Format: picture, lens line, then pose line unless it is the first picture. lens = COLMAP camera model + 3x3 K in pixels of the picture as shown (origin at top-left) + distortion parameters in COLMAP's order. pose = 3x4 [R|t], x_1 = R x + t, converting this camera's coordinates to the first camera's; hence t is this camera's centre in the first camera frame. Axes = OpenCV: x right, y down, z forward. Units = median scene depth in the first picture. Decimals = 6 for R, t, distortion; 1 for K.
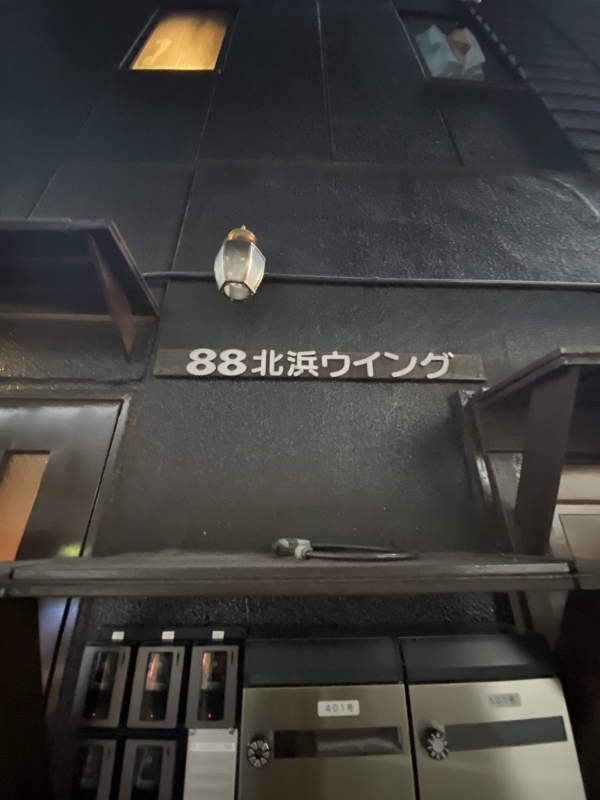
lens RADIAL K [[325.4, 0, 300.6], [0, 325.4, 395.0], [0, 0, 1]] dist [0.011753, -0.015754]
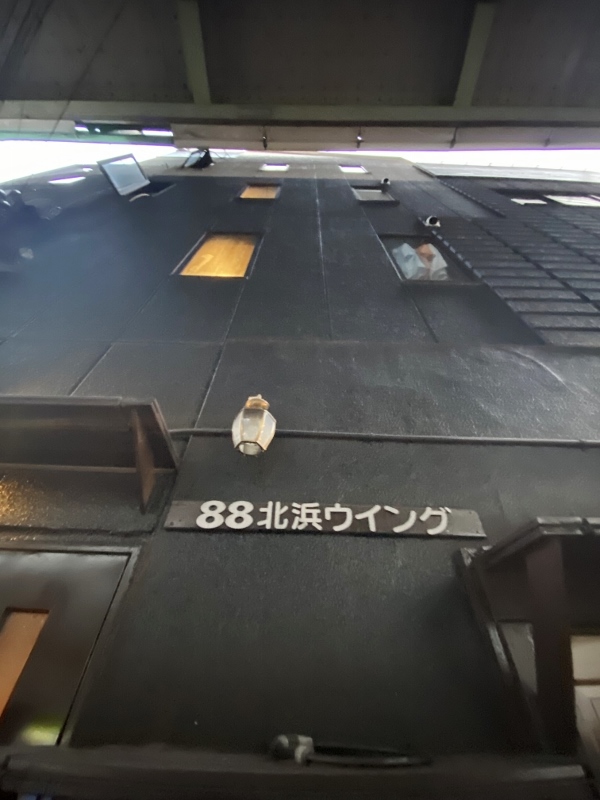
lens RADIAL K [[325.4, 0, 300.5], [0, 325.4, 396.2], [0, 0, 1]] dist [0.011753, -0.015754]
pose [[0.999777, 0.007184, -0.019844, 0.004615], [-0.014115, 0.926645, -0.375672, -0.061862], [0.015690, 0.375868, 0.926540, -0.122554]]
